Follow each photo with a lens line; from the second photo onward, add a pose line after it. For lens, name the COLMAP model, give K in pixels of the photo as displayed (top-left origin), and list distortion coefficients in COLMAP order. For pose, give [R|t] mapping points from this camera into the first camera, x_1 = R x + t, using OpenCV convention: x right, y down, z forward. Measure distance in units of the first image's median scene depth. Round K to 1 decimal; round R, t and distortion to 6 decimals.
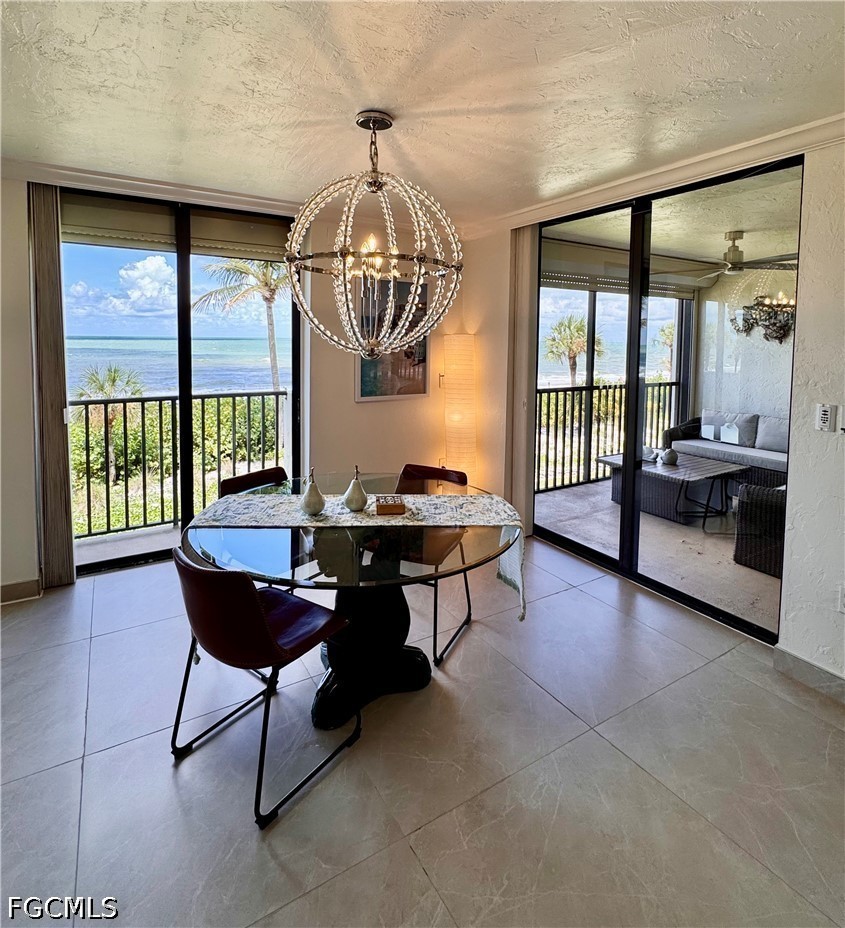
lens RADIAL K [[512.9, 0, 424.0], [0, 512.9, 364.8], [0, 0, 1]] dist [-0.002856, -0.000983]
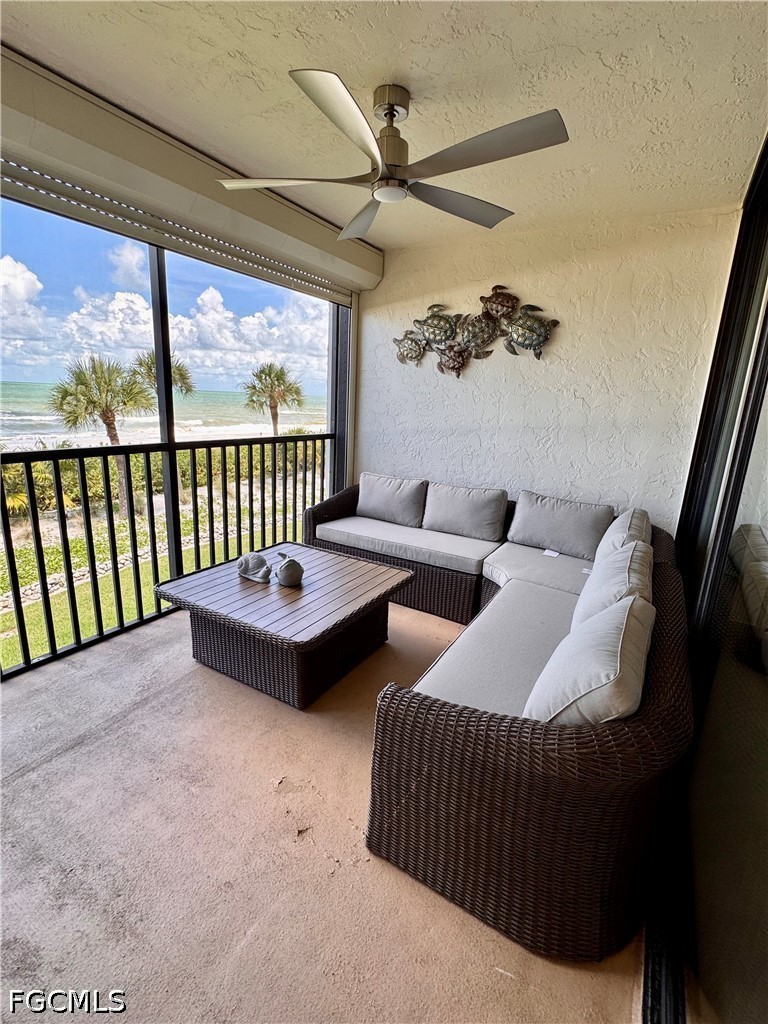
lens RADIAL K [[455.9, 0, 387.4], [0, 455.9, 514.8], [0, 0, 1]] dist [-0.003707, -0.000820]
pose [[0.885072, -0.087547, 0.457146, 0.288840], [-0.011240, 0.977845, 0.209028, 0.011344], [-0.465317, -0.190143, 0.864480, 0.438394]]
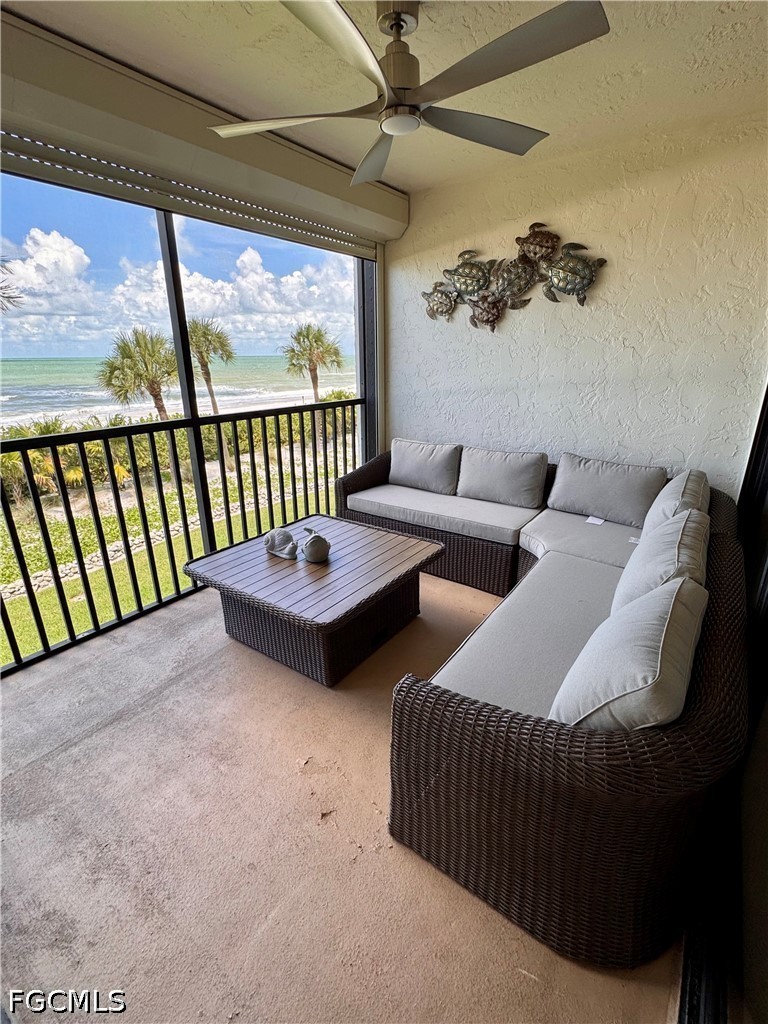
lens RADIAL K [[455.9, 0, 389.8], [0, 455.9, 513.0], [0, 0, 1]] dist [-0.003707, -0.000820]
pose [[0.920789, -0.146206, 0.361623, 0.313010], [0.038264, 0.956480, 0.289280, 0.005466], [-0.388179, -0.252529, 0.886310, 0.450541]]
